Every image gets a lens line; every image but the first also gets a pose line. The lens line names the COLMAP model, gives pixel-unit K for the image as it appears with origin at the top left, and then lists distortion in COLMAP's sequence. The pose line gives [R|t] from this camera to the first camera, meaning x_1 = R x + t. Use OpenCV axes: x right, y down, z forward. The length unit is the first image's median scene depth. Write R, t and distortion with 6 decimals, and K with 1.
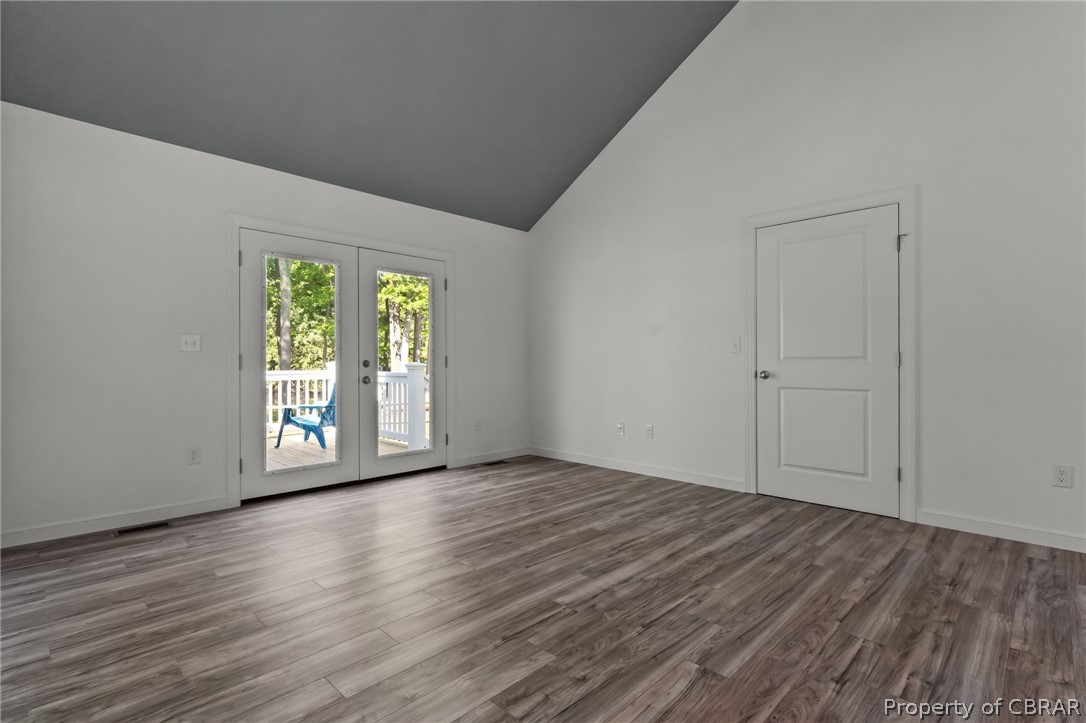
lens RADIAL K [[508.3, 0, 517.2], [0, 508.3, 356.1], [0, 0, 1]] dist [-0.001472, -0.000598]
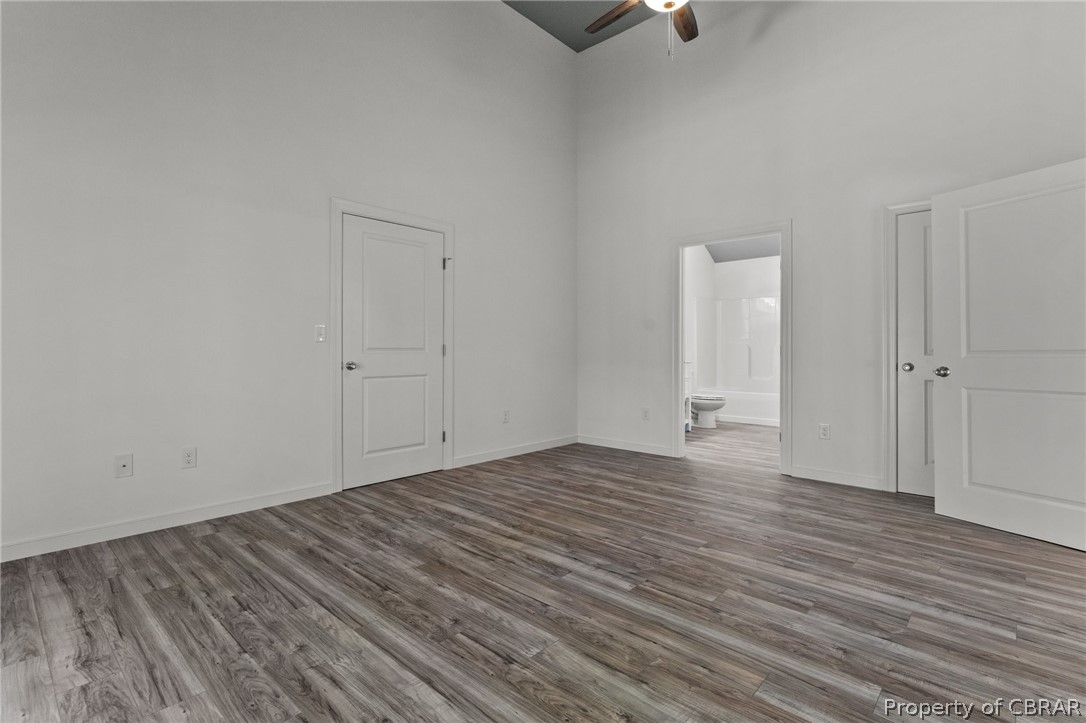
lens RADIAL K [[508.3, 0, 546.9], [0, 508.3, 360.0], [0, 0, 1]] dist [-0.001472, -0.000598]
pose [[-0.046576, -0.015715, 0.998791, -0.685728], [-0.010721, 0.999827, 0.015231, 0.007478], [-0.998857, -0.009999, -0.046736, 0.904542]]
